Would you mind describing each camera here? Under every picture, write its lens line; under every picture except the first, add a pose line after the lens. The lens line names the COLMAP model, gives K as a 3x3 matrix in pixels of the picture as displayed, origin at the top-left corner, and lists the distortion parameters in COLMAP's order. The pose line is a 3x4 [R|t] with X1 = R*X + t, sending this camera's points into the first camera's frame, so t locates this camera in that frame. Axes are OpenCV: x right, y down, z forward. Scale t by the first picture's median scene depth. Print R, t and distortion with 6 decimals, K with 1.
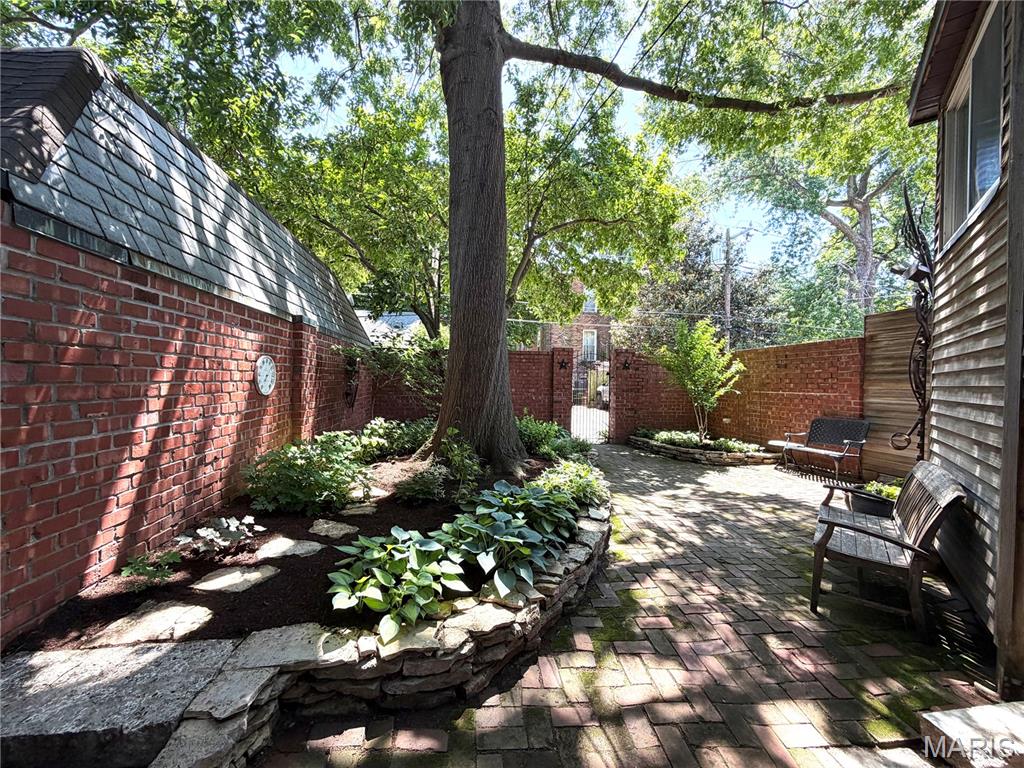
lens RADIAL K [[410.8, 0, 512.0], [0, 410.8, 384.0], [0, 0, 1]] dist [-0.000046, -0.000003]
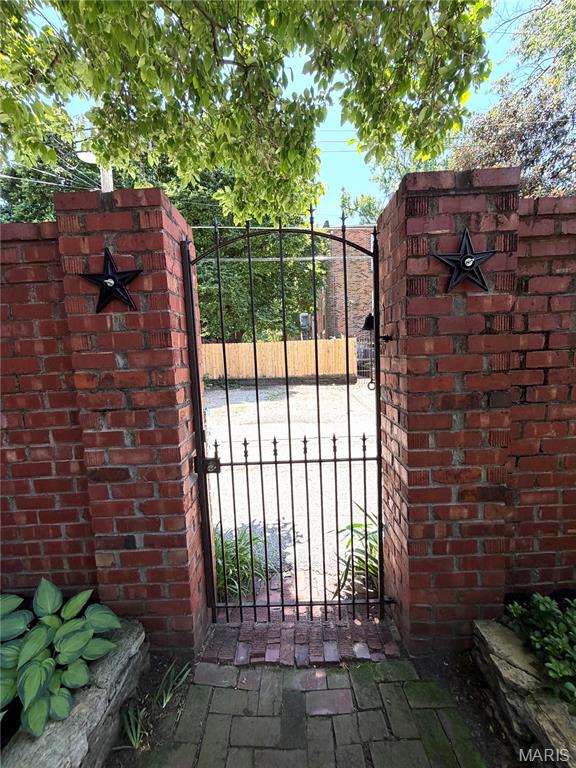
lens RADIAL K [[308.1, 0, 288.0], [0, 308.1, 384.0], [0, 0, 1]] dist [-0.000046, -0.000003]
pose [[0.989549, -0.043075, -0.137615, 0.221478], [0.055981, 0.994246, 0.091332, -0.010181], [0.132889, -0.098082, 0.986266, 0.865370]]
